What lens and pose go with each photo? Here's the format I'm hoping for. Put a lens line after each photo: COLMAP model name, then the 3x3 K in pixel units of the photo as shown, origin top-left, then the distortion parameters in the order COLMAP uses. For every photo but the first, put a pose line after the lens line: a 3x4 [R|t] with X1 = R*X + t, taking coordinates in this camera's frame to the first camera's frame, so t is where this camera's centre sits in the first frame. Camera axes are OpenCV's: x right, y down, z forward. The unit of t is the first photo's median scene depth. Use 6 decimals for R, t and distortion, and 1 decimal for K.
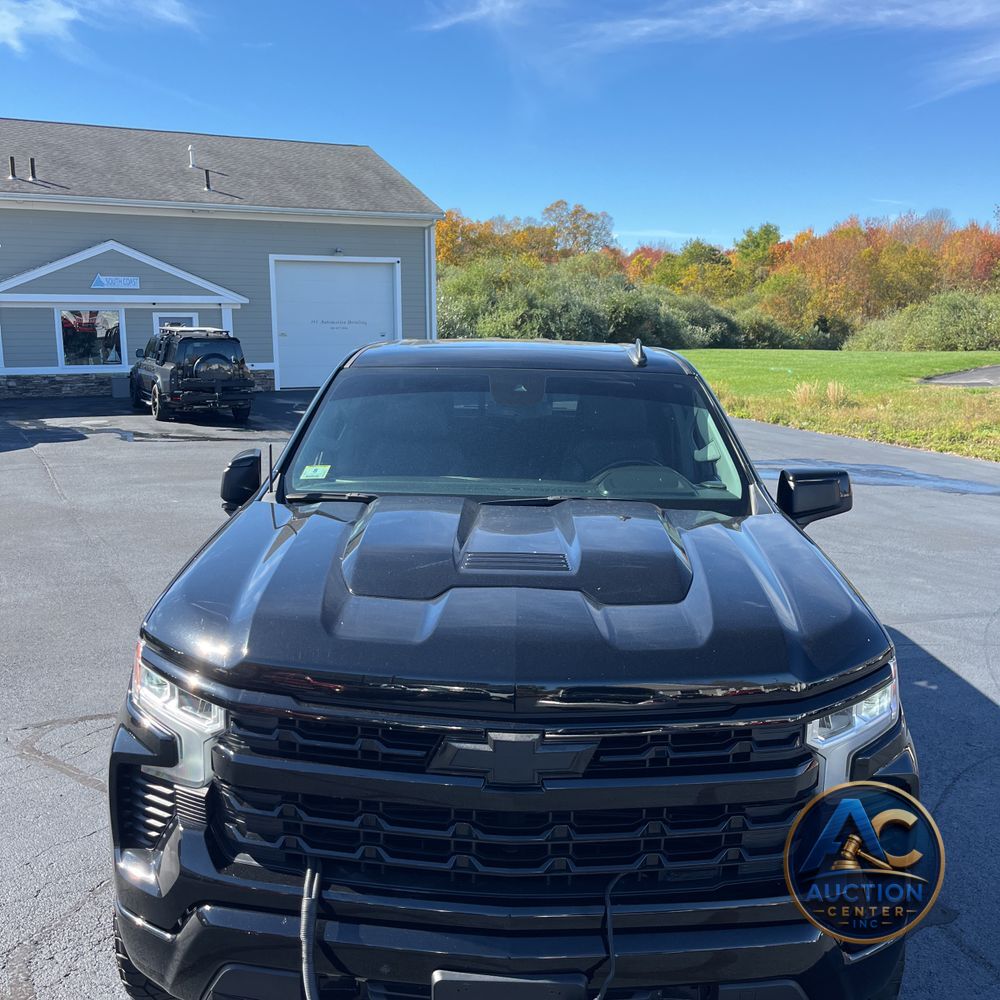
lens RADIAL K [[1026.4, 0, 487.4], [0, 1026.4, 503.9], [0, 0, 1]] dist [0.042781, -0.011704]
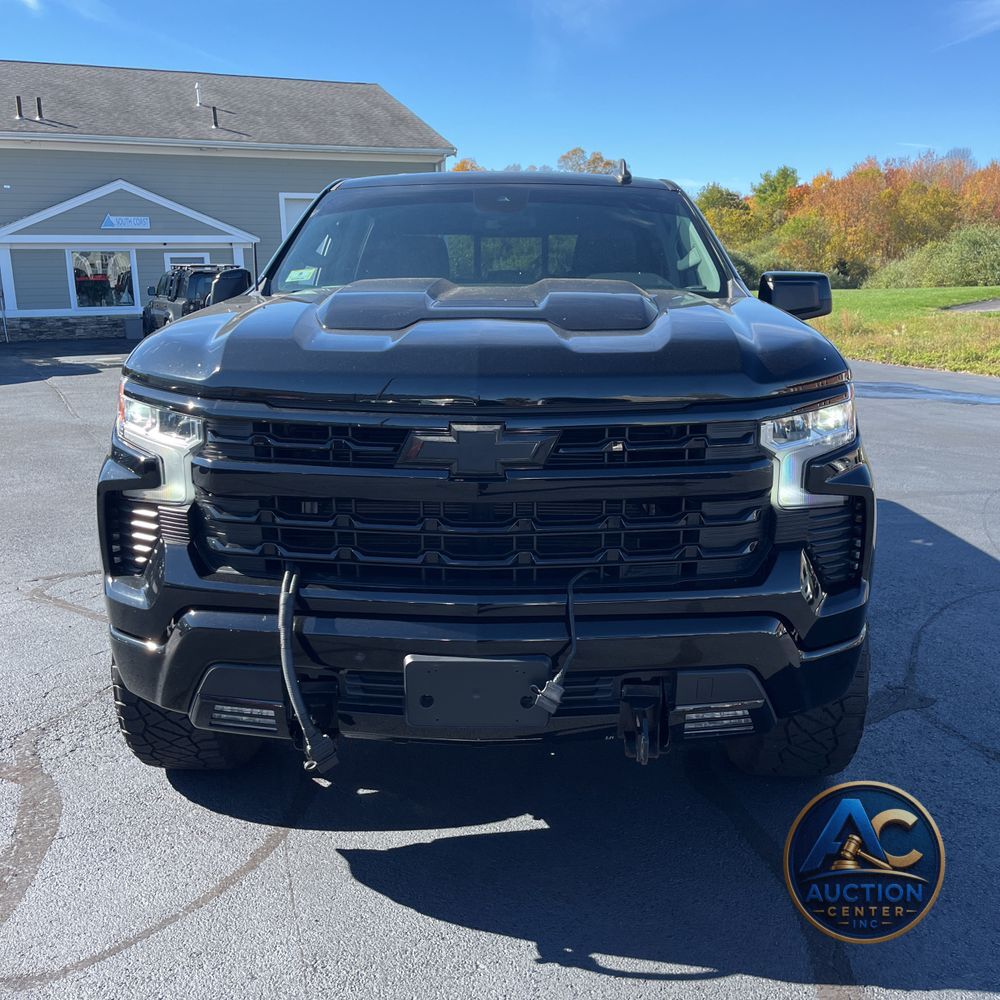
lens RADIAL K [[1027.8, 0, 500.0], [0, 1027.8, 500.0], [0, 0, 1]] dist [0.043572, -0.015573]
pose [[0.999817, -0.016807, -0.009132, 0.008730], [0.017100, 0.999309, 0.033013, 0.039764], [0.008571, -0.033163, 0.999413, -0.006780]]
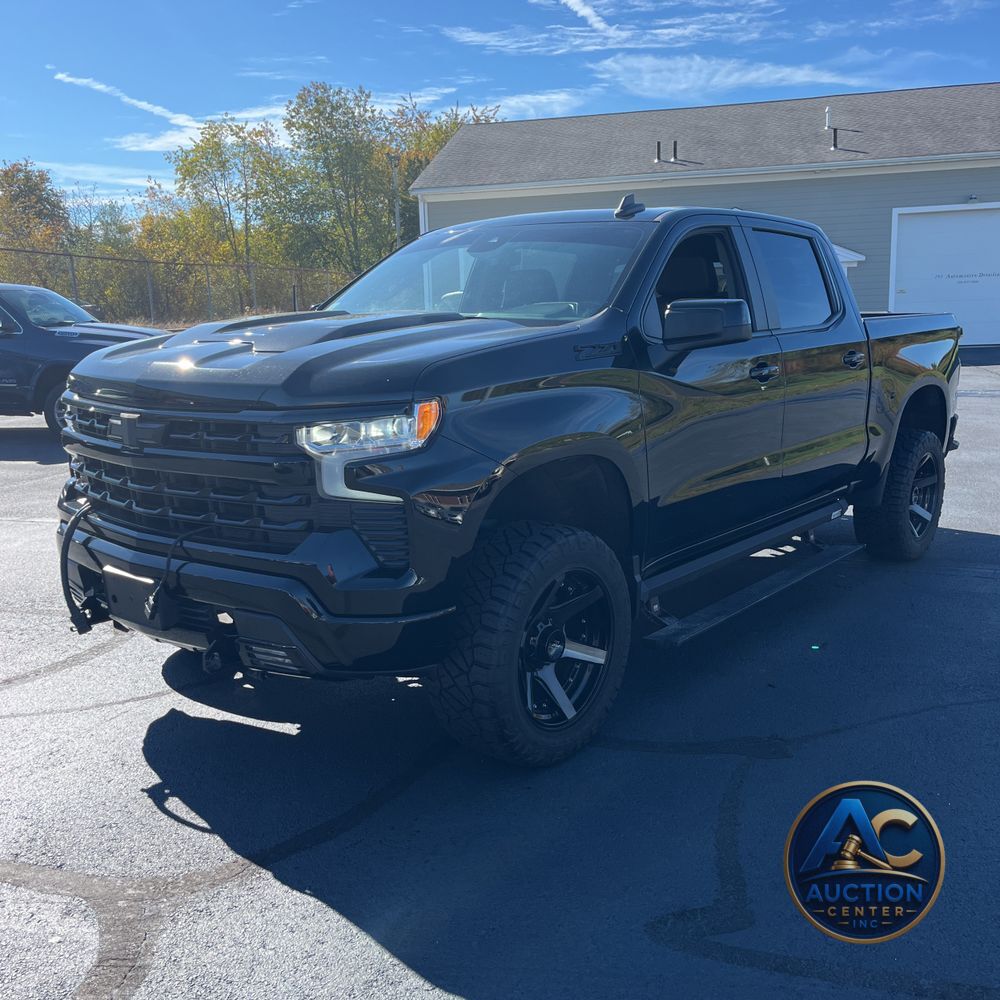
lens RADIAL K [[1027.8, 0, 500.0], [0, 1027.8, 500.0], [0, 0, 1]] dist [0.043572, -0.015573]
pose [[0.787857, 0.087218, -0.609651, 0.186220], [-0.080392, 0.996016, 0.038602, 0.037118], [0.610589, 0.018598, 0.791729, 0.012804]]
